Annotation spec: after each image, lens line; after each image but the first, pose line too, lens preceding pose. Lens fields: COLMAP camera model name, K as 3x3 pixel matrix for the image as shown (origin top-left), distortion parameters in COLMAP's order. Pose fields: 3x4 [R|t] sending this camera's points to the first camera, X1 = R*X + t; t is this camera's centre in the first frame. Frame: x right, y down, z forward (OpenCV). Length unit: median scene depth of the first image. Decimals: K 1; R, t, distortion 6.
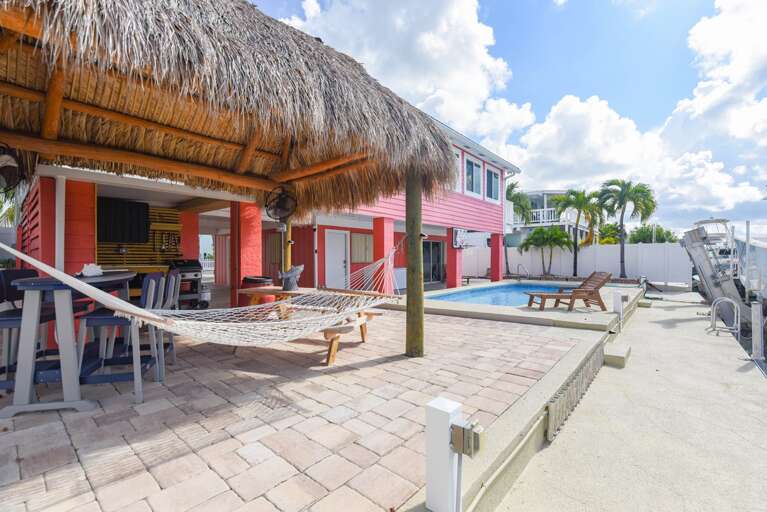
lens RADIAL K [[334.7, 0, 397.6], [0, 334.7, 266.3], [0, 0, 1]] dist [-0.014738, -0.003393]
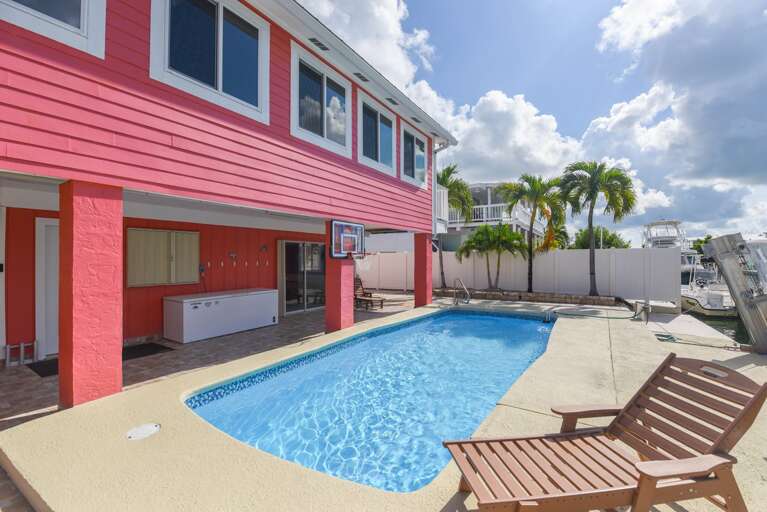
lens RADIAL K [[334.7, 0, 385.9], [0, 334.7, 258.7], [0, 0, 1]] dist [-0.014738, -0.003393]
pose [[0.992358, 0.002435, 0.123372, 0.128578], [0.000625, 0.999693, -0.024756, -0.027749], [-0.123394, 0.024644, 0.992052, 0.318007]]
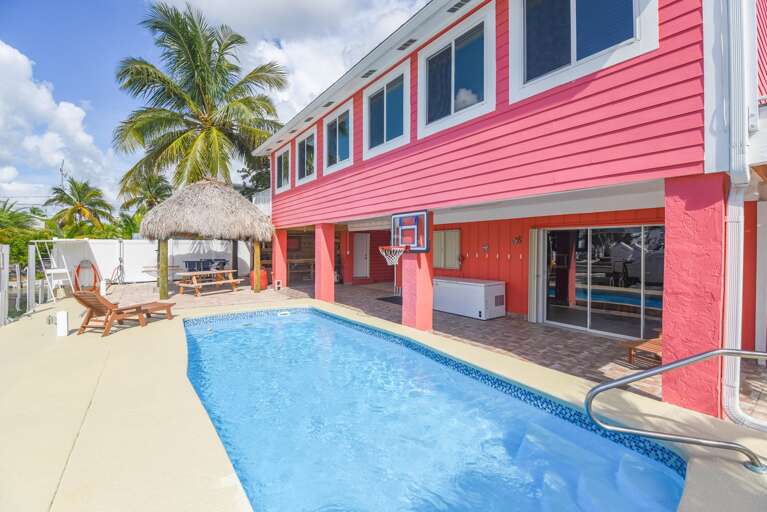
lens RADIAL K [[334.7, 0, 389.3], [0, 334.7, 253.2], [0, 0, 1]] dist [-0.014738, -0.003393]
pose [[-0.254622, 0.021007, -0.966812, 0.487633], [-0.024657, 0.999298, 0.028207, -0.046123], [0.966726, 0.031021, -0.253925, 0.781327]]
